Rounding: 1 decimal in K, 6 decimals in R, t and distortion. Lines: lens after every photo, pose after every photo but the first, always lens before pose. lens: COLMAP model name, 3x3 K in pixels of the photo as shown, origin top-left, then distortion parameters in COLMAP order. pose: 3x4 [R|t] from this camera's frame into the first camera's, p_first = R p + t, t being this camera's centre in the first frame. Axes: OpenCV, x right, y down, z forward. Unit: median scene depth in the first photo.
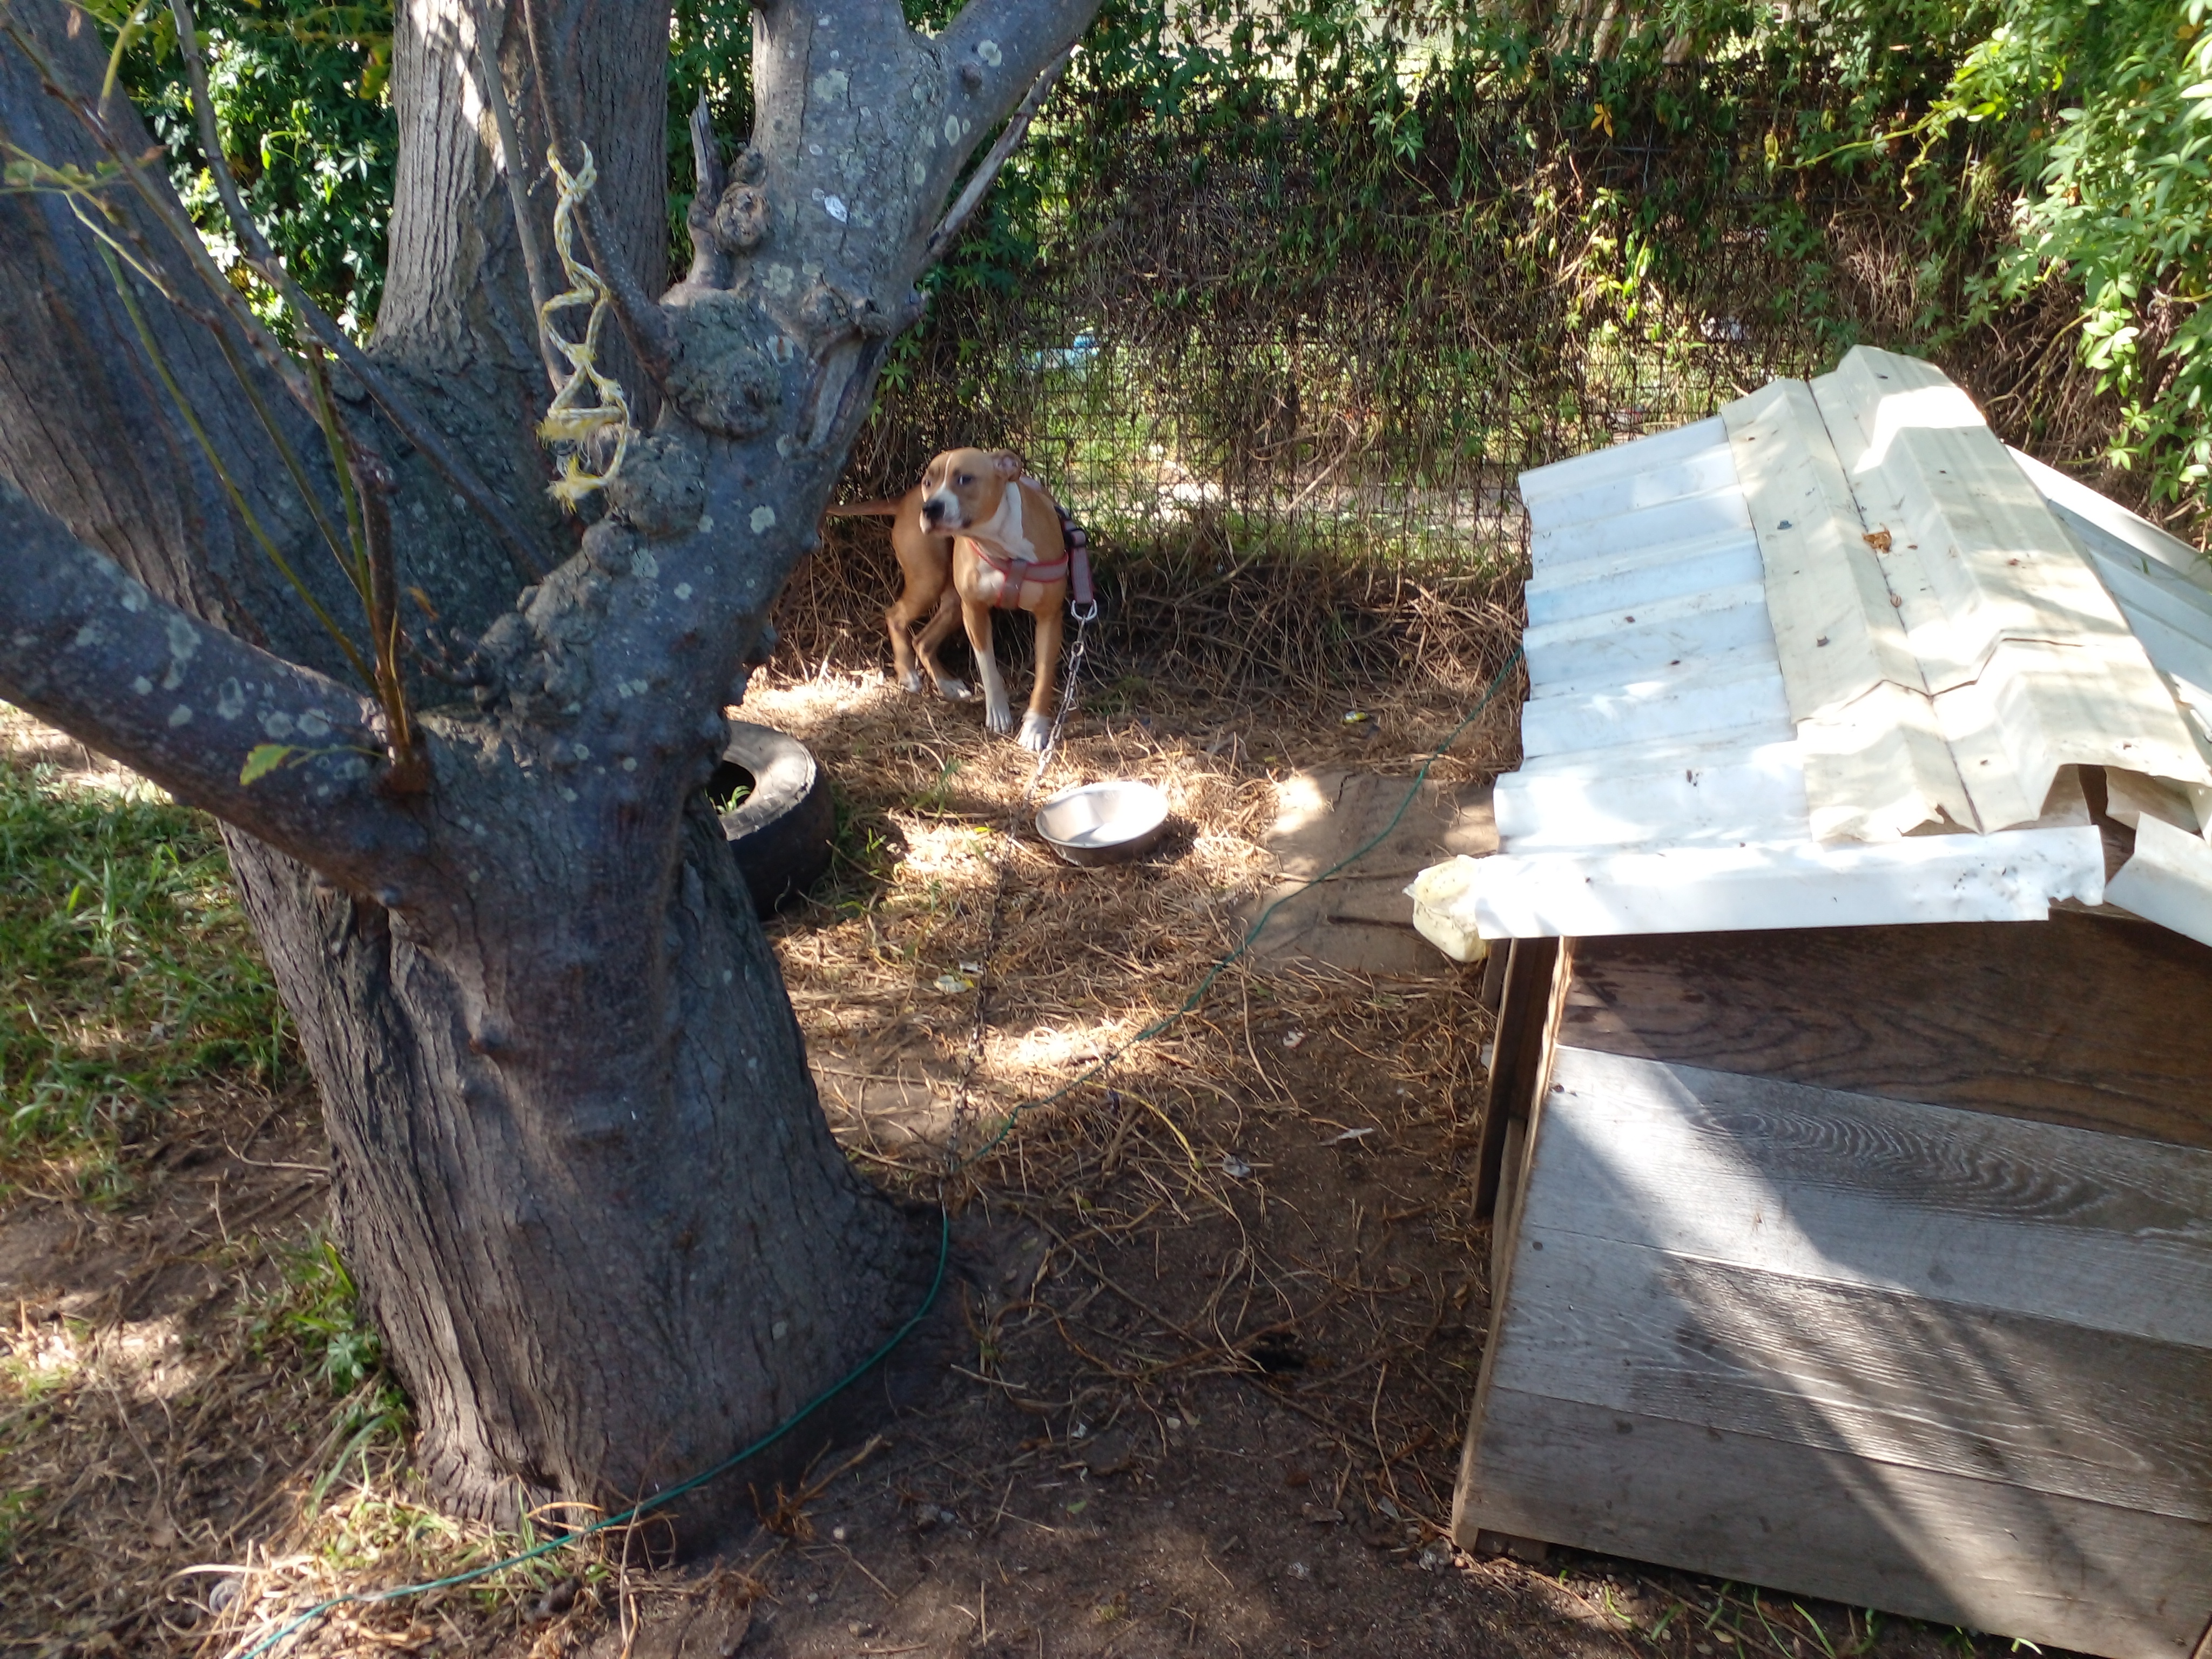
lens RADIAL K [[1719.6, 0, 1055.7], [0, 1719.6, 849.2], [0, 0, 1]] dist [0.043672, -0.051154]
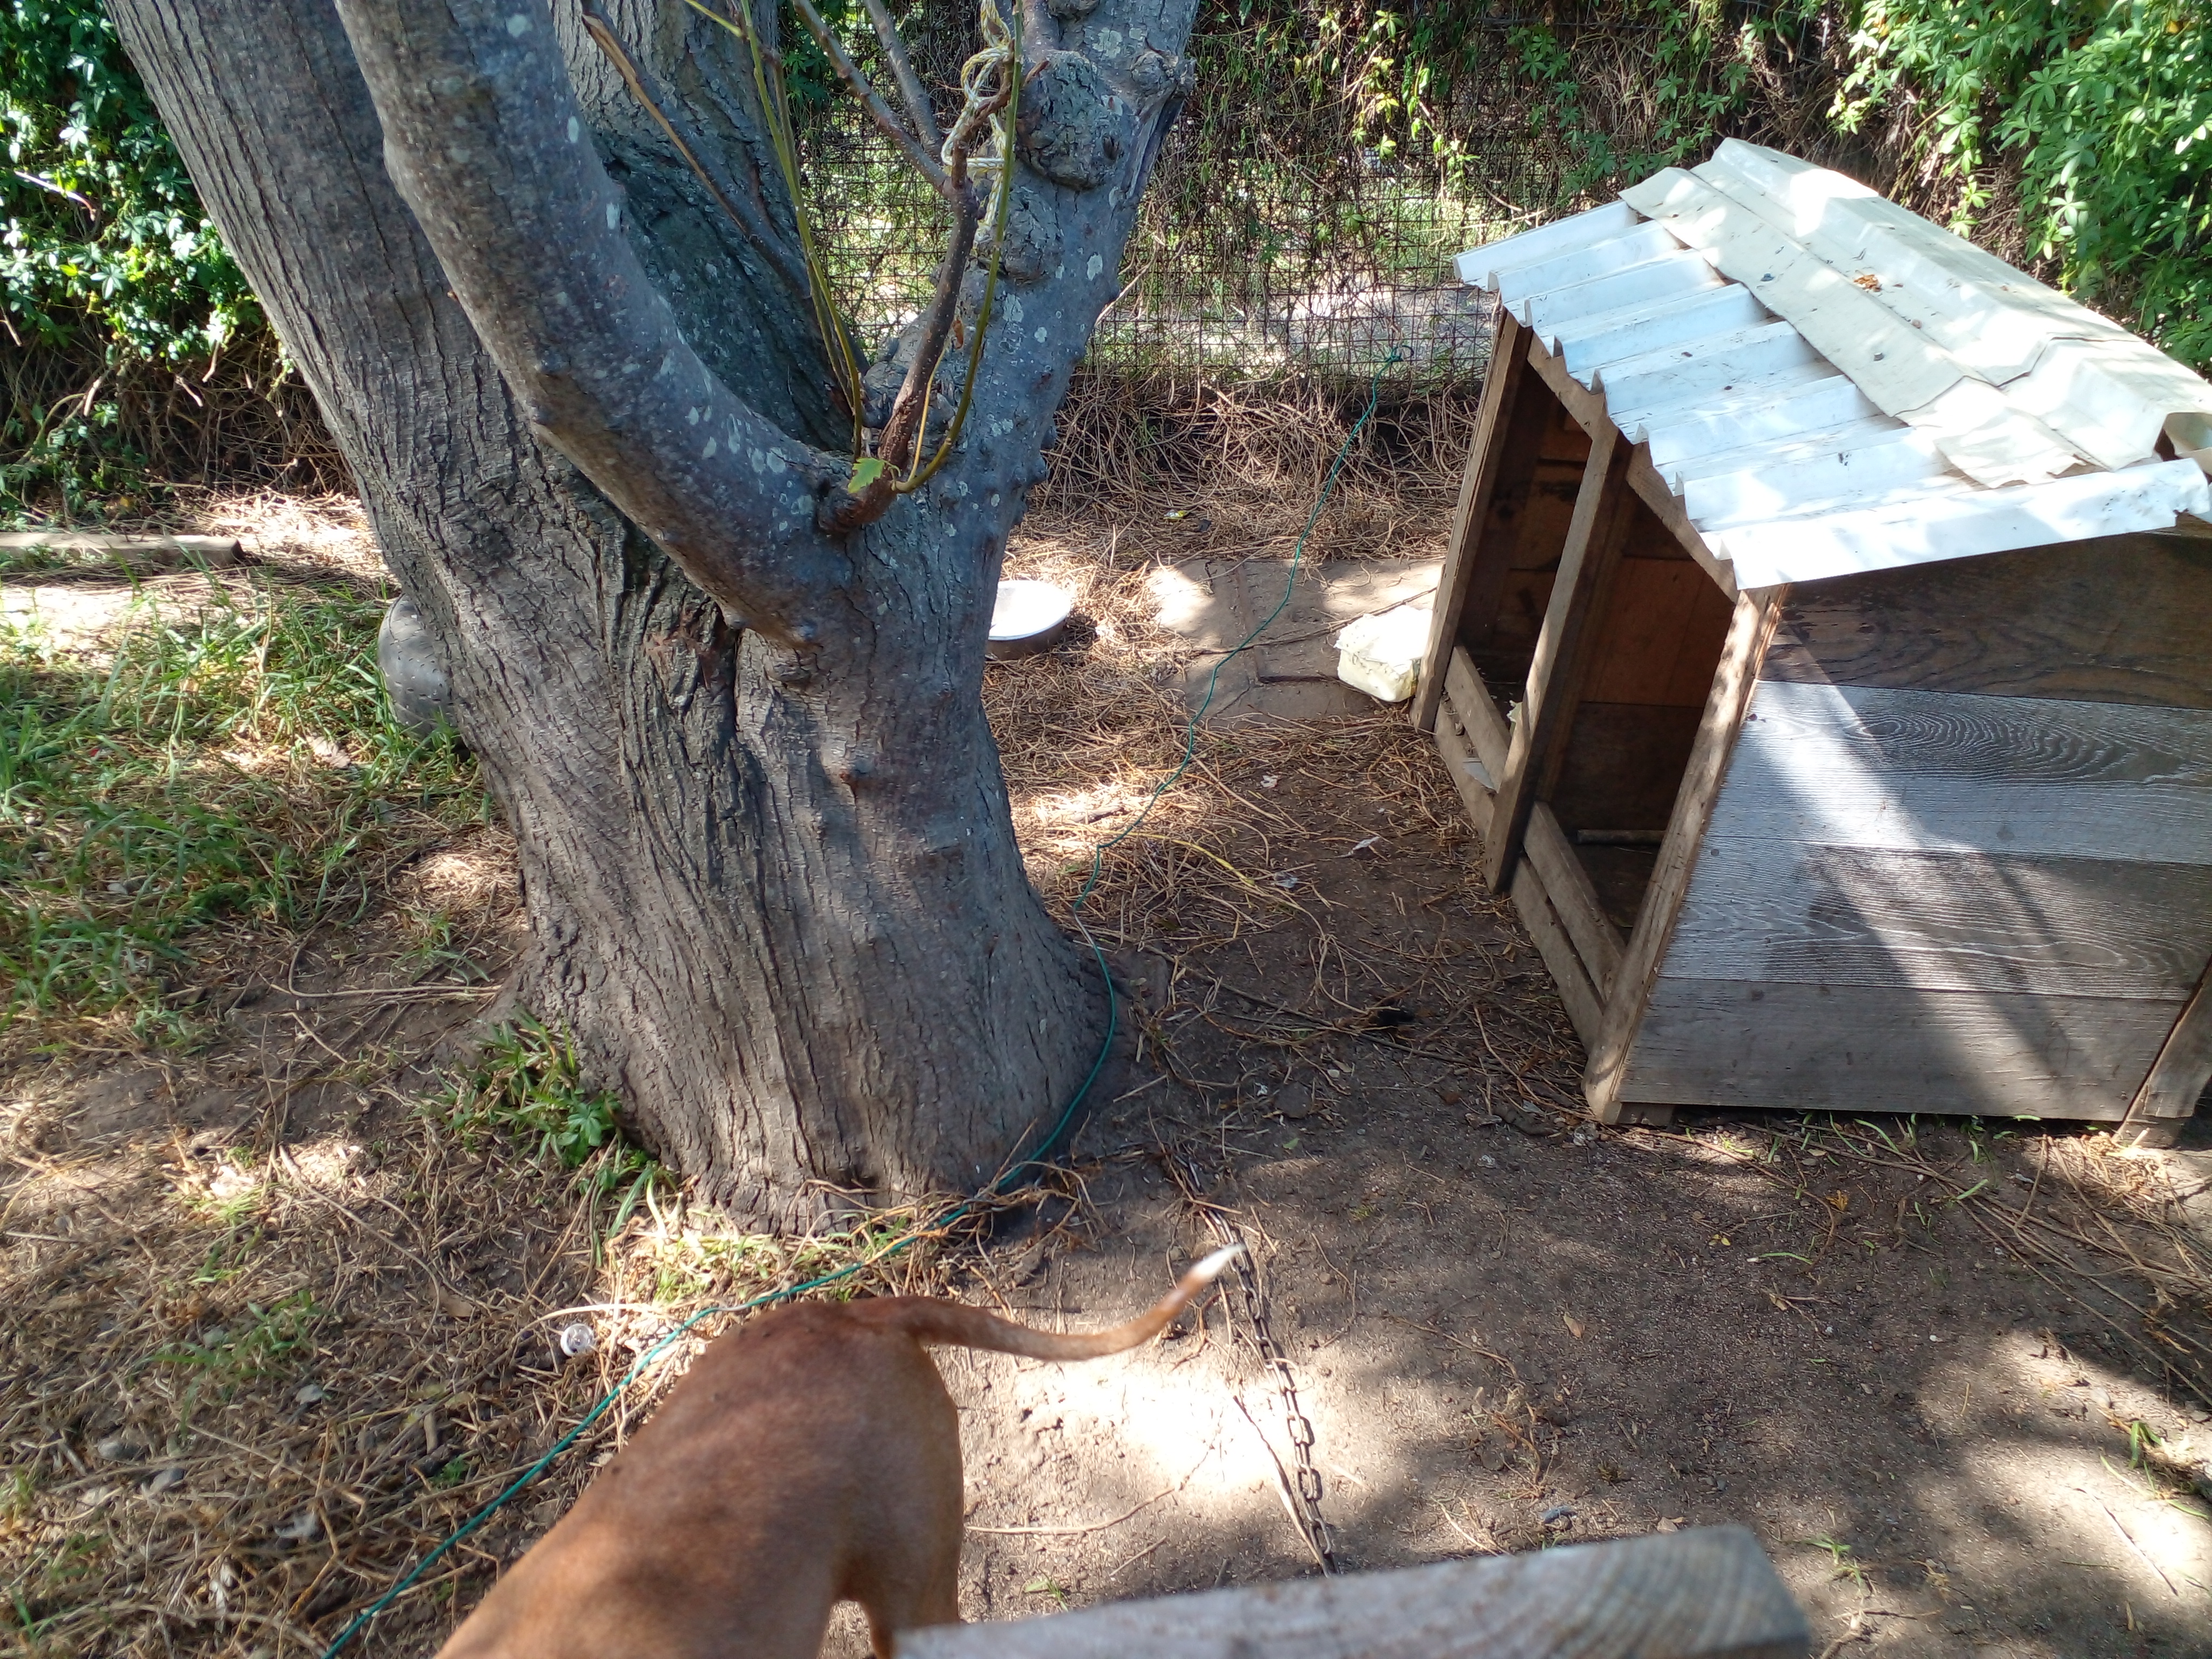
lens RADIAL K [[1719.6, 0, 1031.0], [0, 1719.6, 846.3], [0, 0, 1]] dist [0.043672, -0.051154]
pose [[0.961413, -0.100823, 0.255968, -0.465184], [0.081936, 0.993139, 0.083434, 0.071413], [-0.262624, -0.059242, 0.963078, -0.069104]]
